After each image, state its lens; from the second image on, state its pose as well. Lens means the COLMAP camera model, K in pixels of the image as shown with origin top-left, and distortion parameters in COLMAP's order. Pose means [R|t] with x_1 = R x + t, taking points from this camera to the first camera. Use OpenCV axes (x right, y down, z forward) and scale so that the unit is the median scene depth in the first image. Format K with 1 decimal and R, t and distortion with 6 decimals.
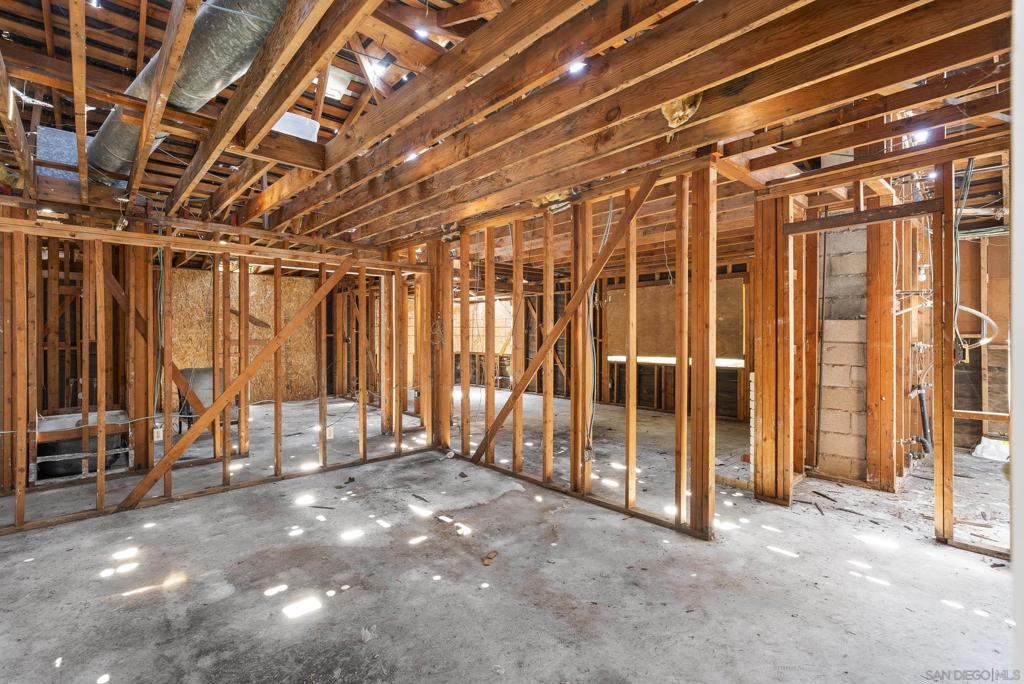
lens RADIAL K [[463.3, 0, 513.0], [0, 463.3, 337.1], [0, 0, 1]] dist [-0.004534, 0.000300]
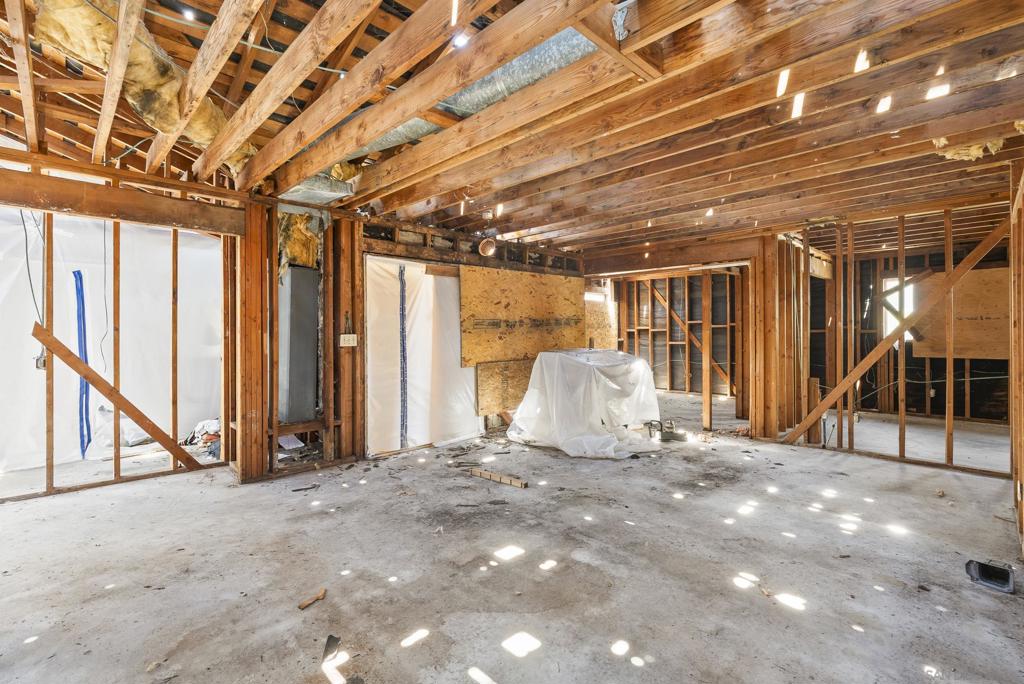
lens RADIAL K [[463.3, 0, 513.0], [0, 463.3, 337.1], [0, 0, 1]] dist [-0.004534, 0.000300]
pose [[-0.999520, 0.003625, -0.030775, -0.317122], [0.003214, 0.999905, 0.013410, 0.008685], [0.030820, 0.013304, -0.999436, 1.532640]]
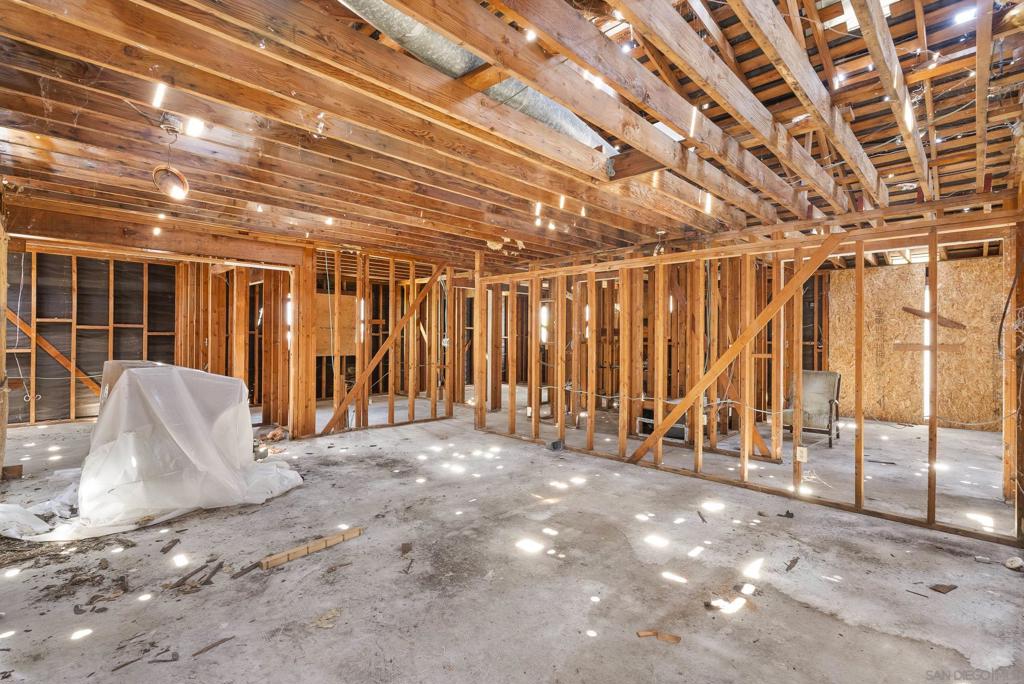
lens RADIAL K [[473.6, 0, 508.9], [0, 473.6, 337.7], [0, 0, 1]] dist [-0.001974, 0.000270]
pose [[0.035834, -0.000960, -0.999357, 0.576454], [-0.011653, 0.999931, -0.001378, 0.012445], [0.999290, 0.011695, 0.035820, 0.621039]]
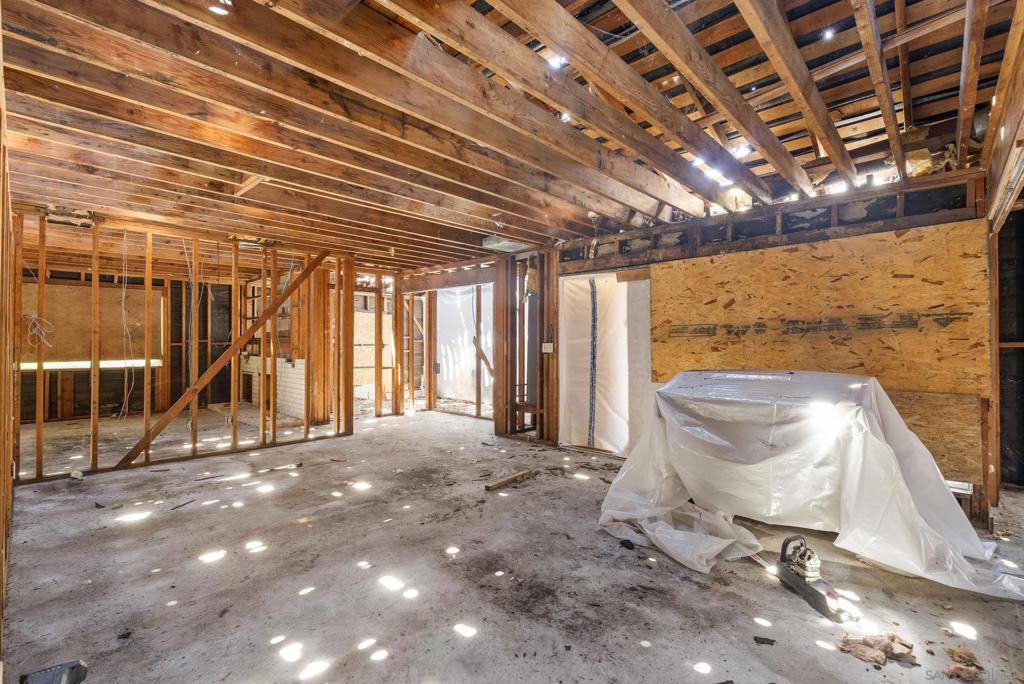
lens RADIAL K [[463.3, 0, 513.0], [0, 463.3, 337.1], [0, 0, 1]] dist [-0.004534, 0.000300]
pose [[-0.075622, 0.011885, 0.997066, -1.616255], [0.002723, 0.999928, -0.011713, 0.015618], [-0.997133, 0.001829, -0.075649, 0.386834]]
